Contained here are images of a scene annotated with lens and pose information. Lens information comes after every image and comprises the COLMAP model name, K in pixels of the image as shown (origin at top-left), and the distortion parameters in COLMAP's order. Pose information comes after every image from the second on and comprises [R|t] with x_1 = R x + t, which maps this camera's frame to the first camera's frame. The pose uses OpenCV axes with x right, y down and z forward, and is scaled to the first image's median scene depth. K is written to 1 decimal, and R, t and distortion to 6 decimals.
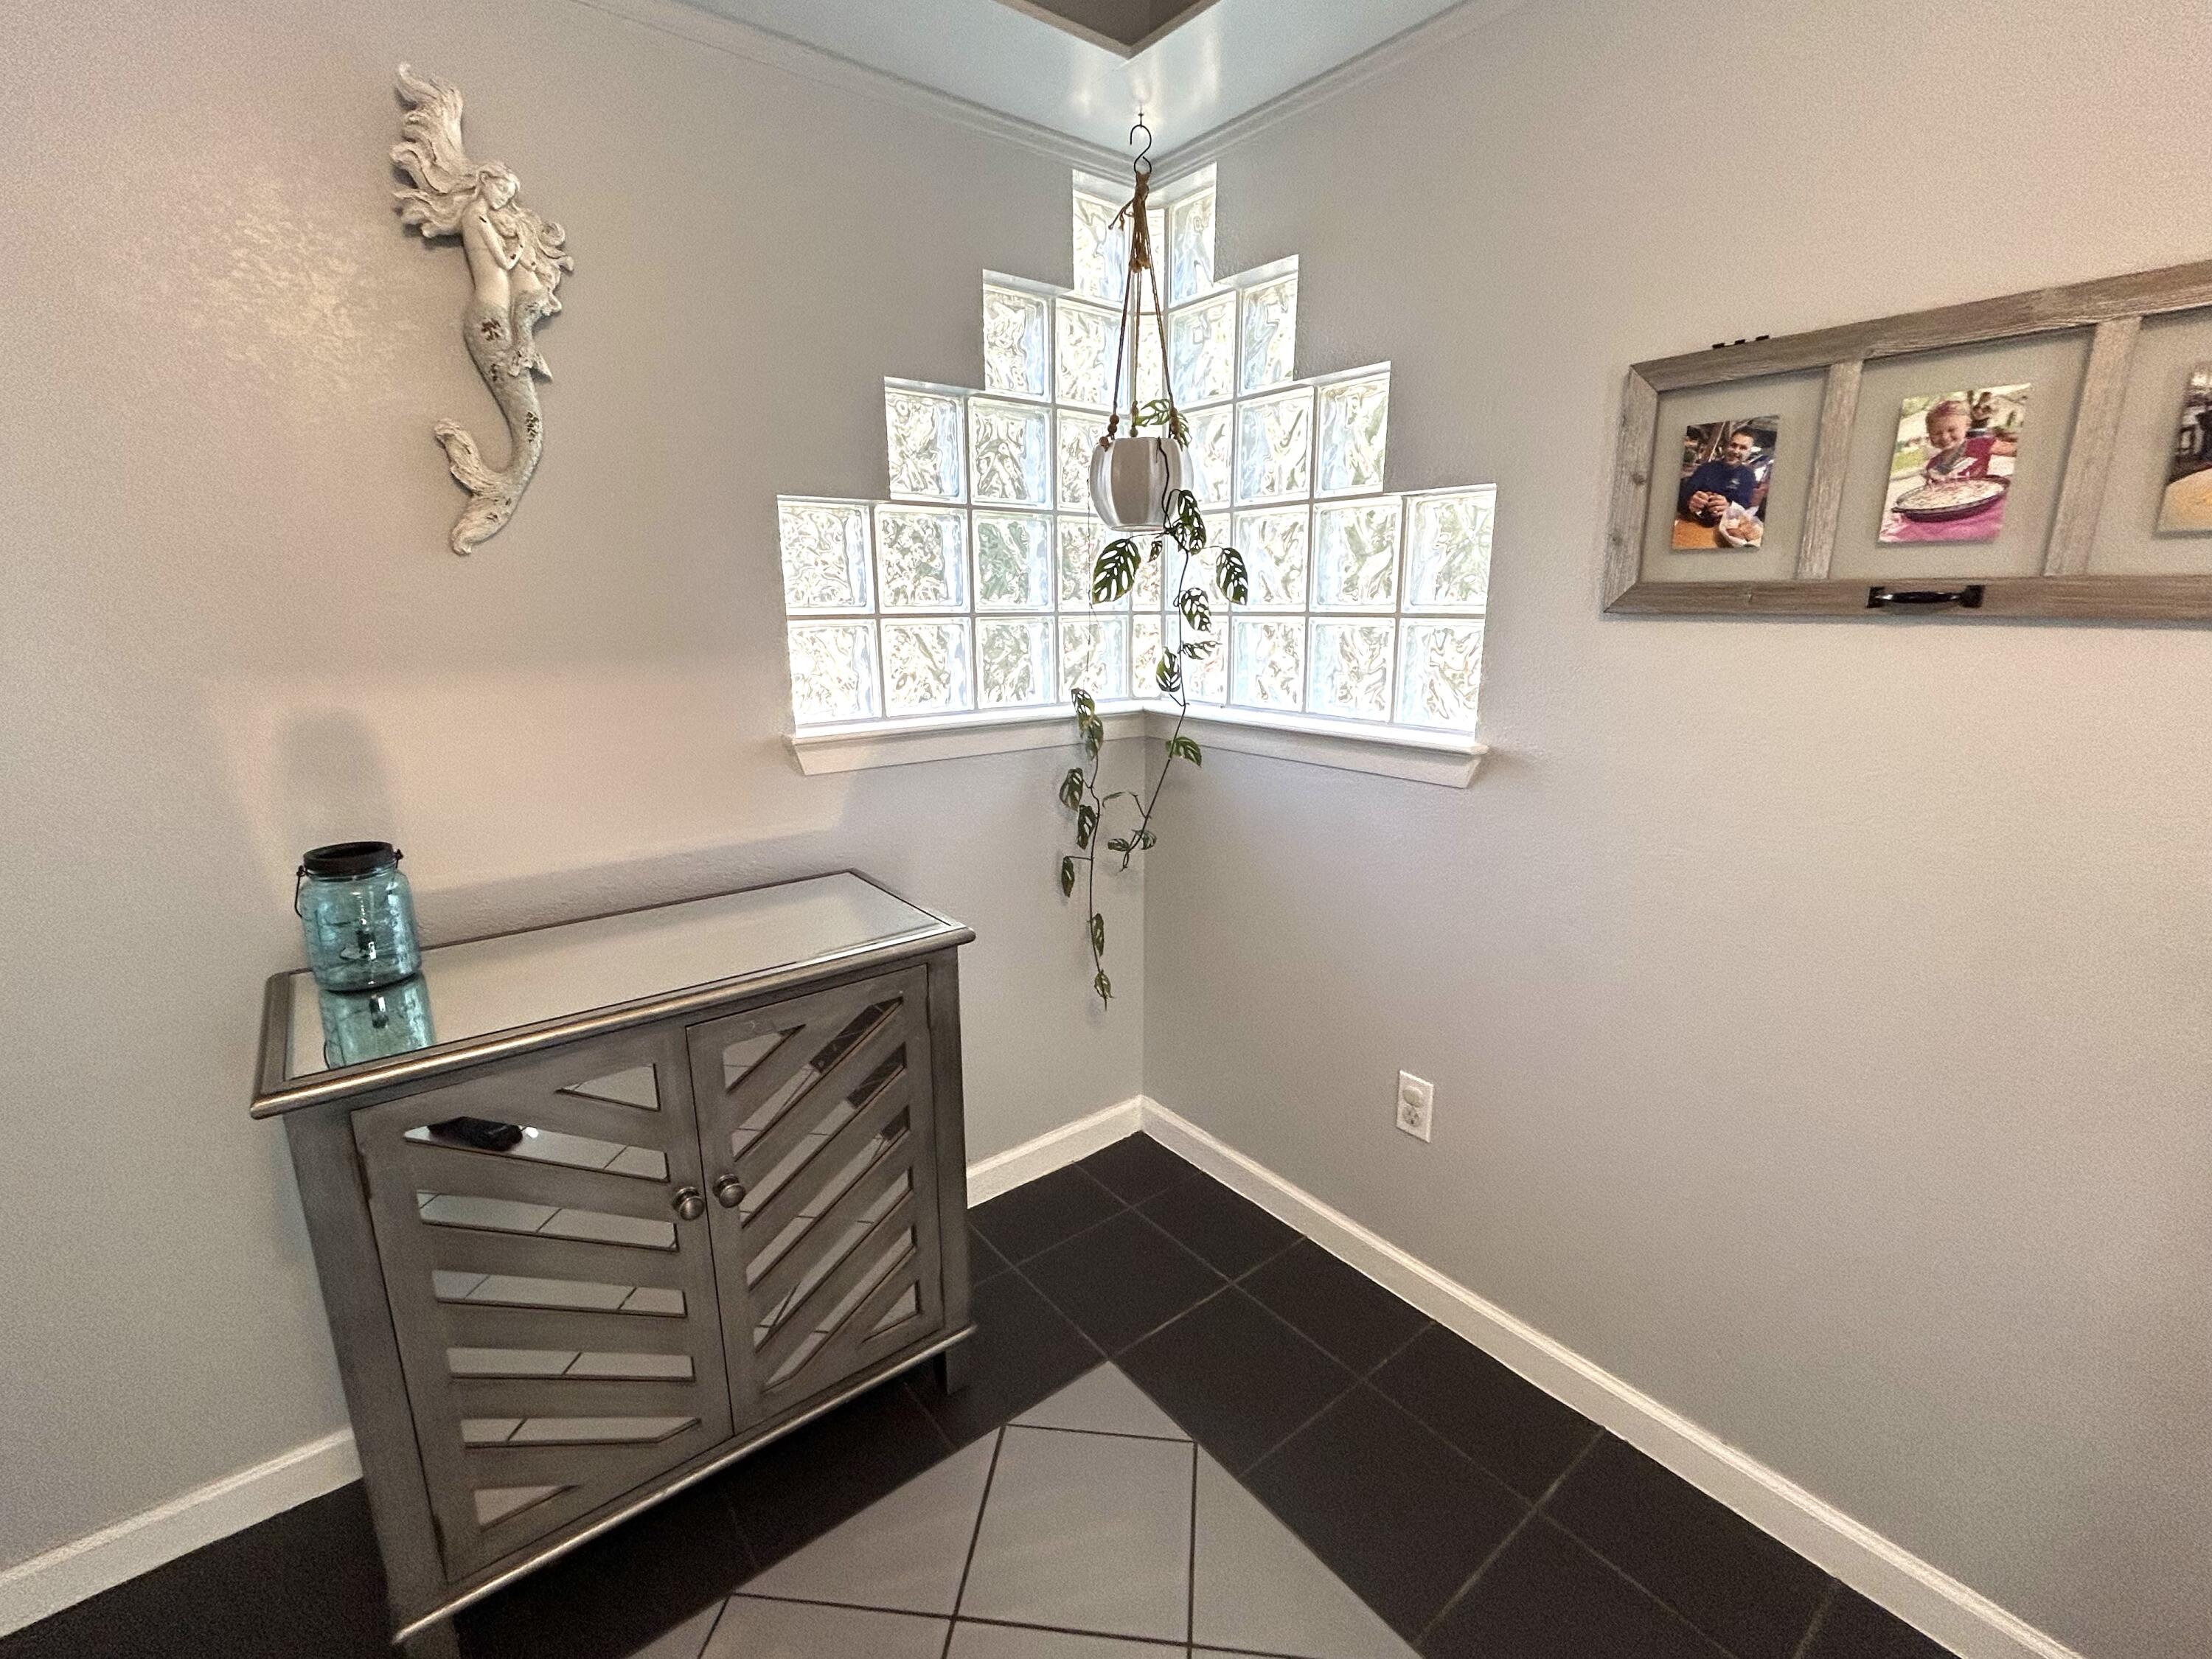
lens RADIAL K [[964.4, 0, 1095.2], [0, 964.4, 817.2], [0, 0, 1]] dist [0.005588, 0.000627]
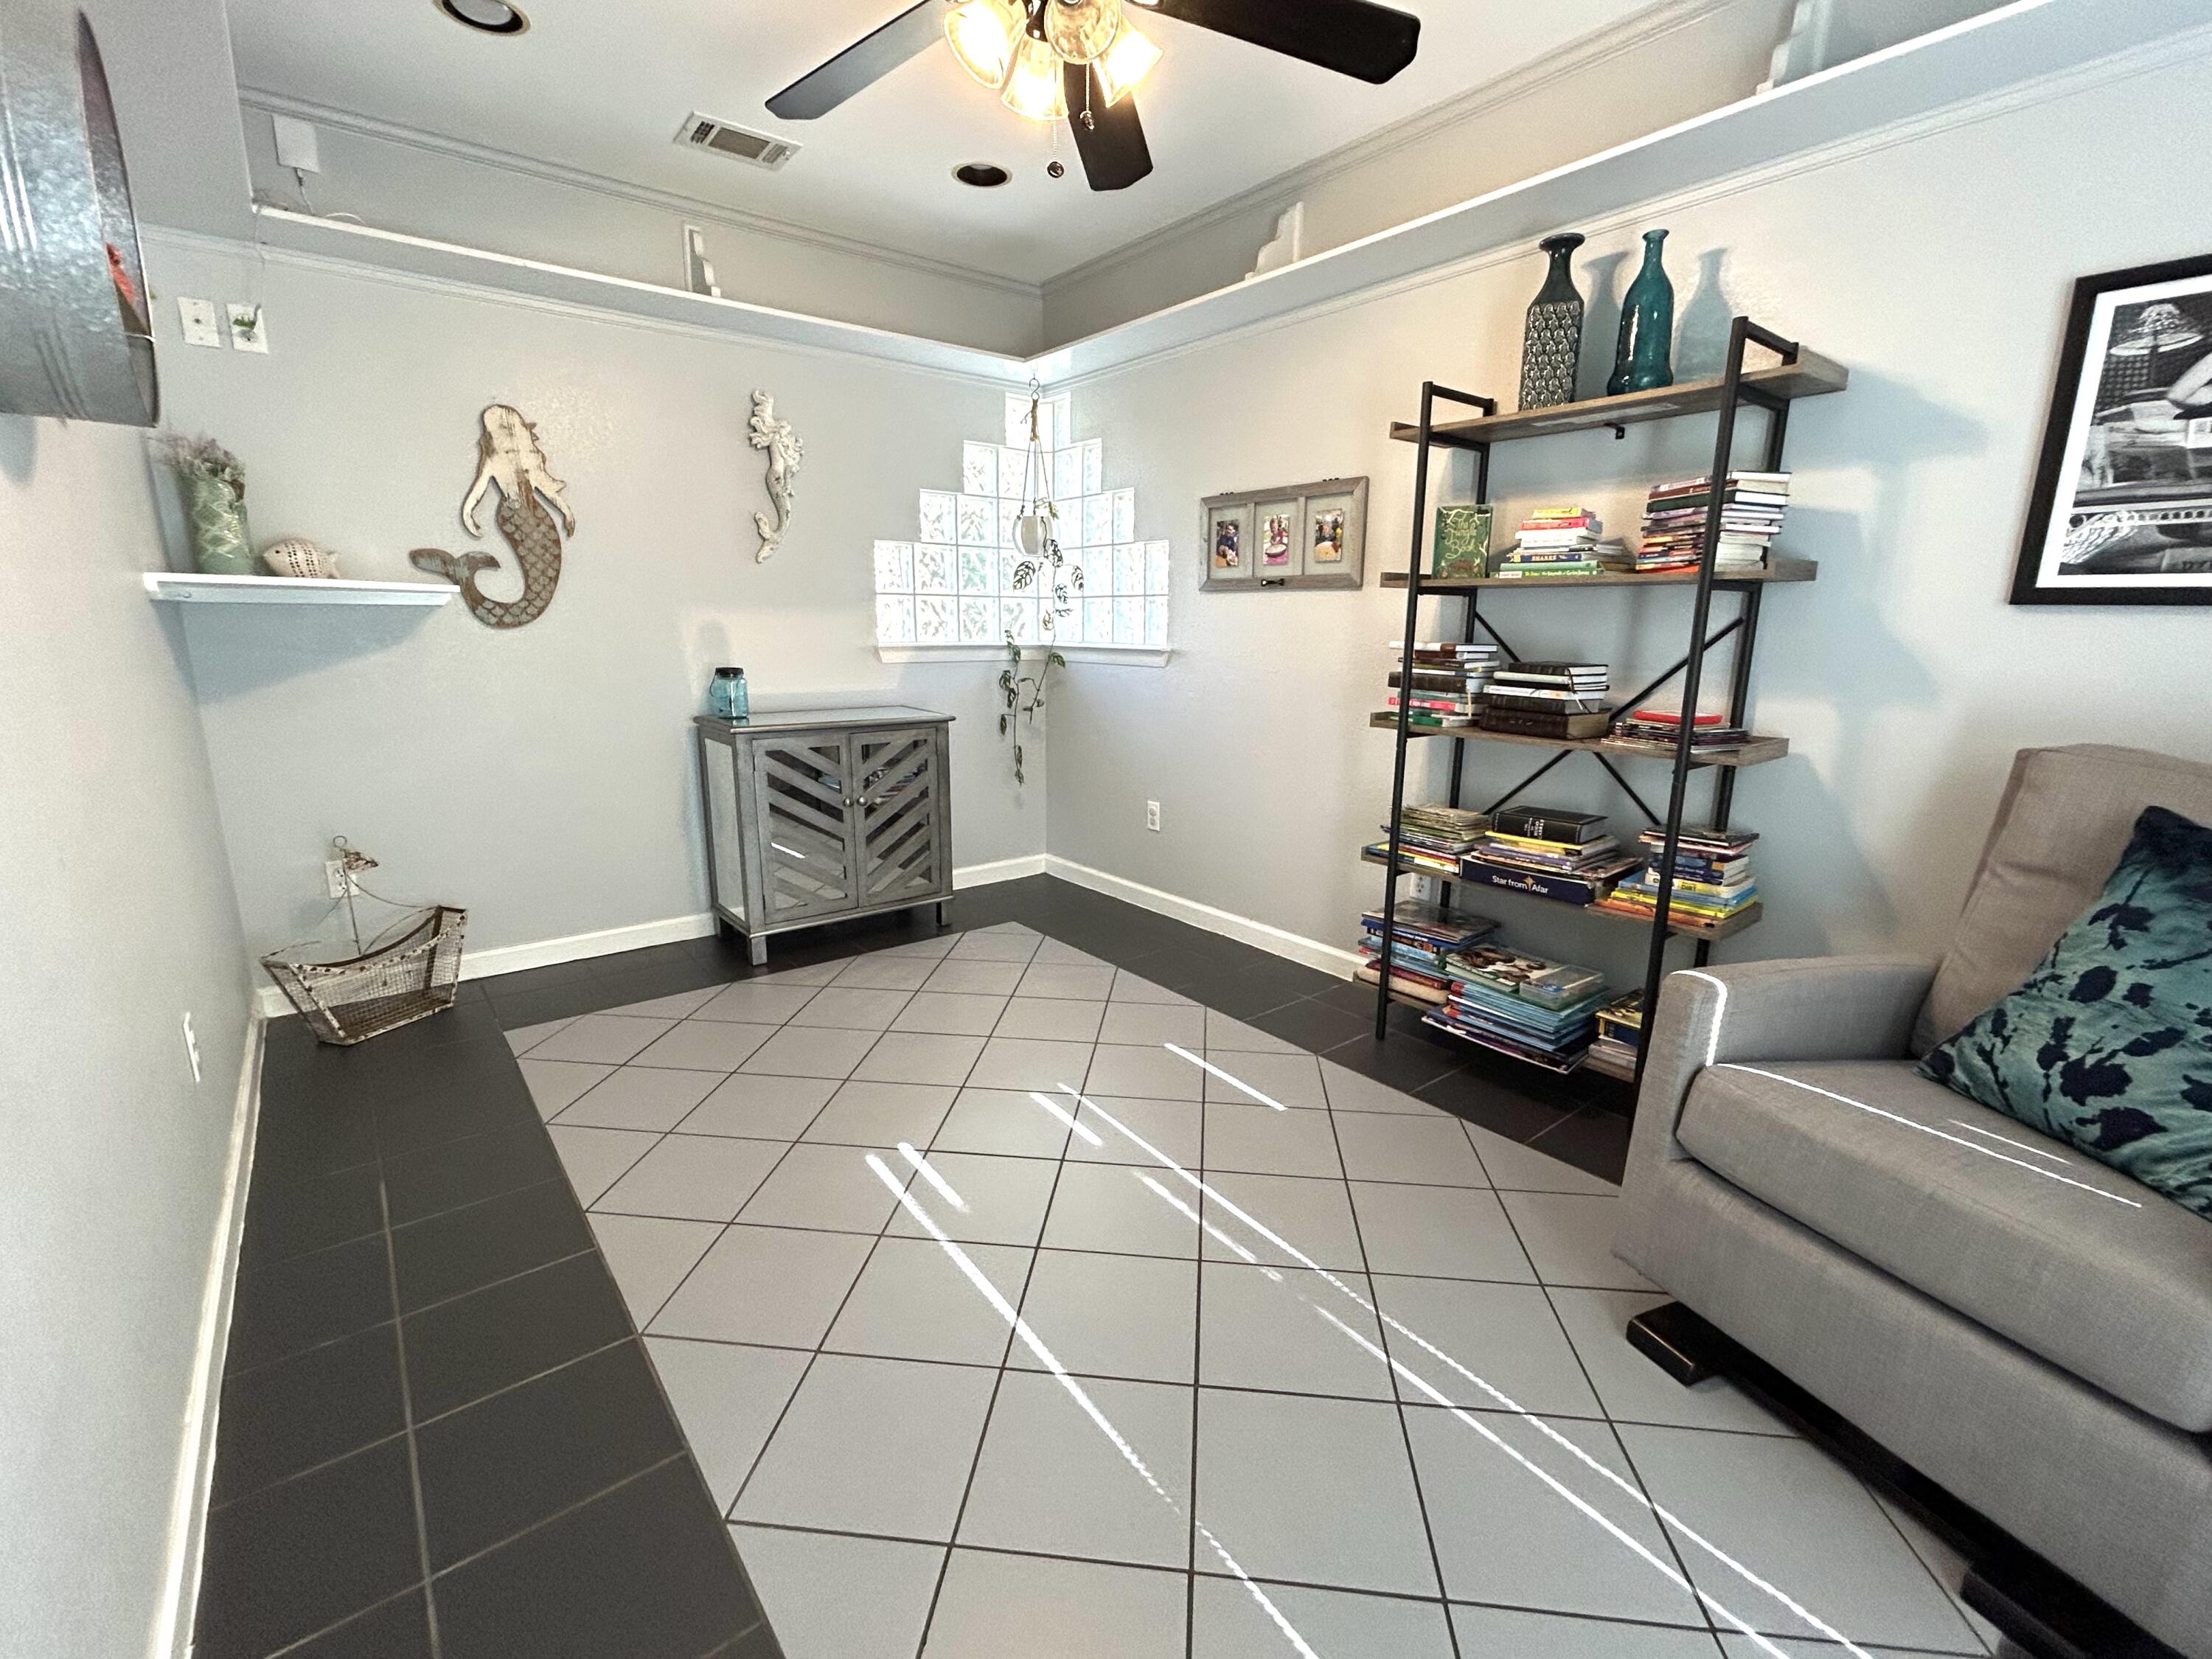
lens RADIAL K [[964.4, 0, 1108.3], [0, 964.4, 840.8], [0, 0, 1]] dist [0.005588, 0.000627]
pose [[0.999926, 0.009818, 0.007239, 0.208832], [-0.009801, 0.999949, -0.002300, 0.359310], [-0.007262, 0.002229, 0.999971, -1.218868]]
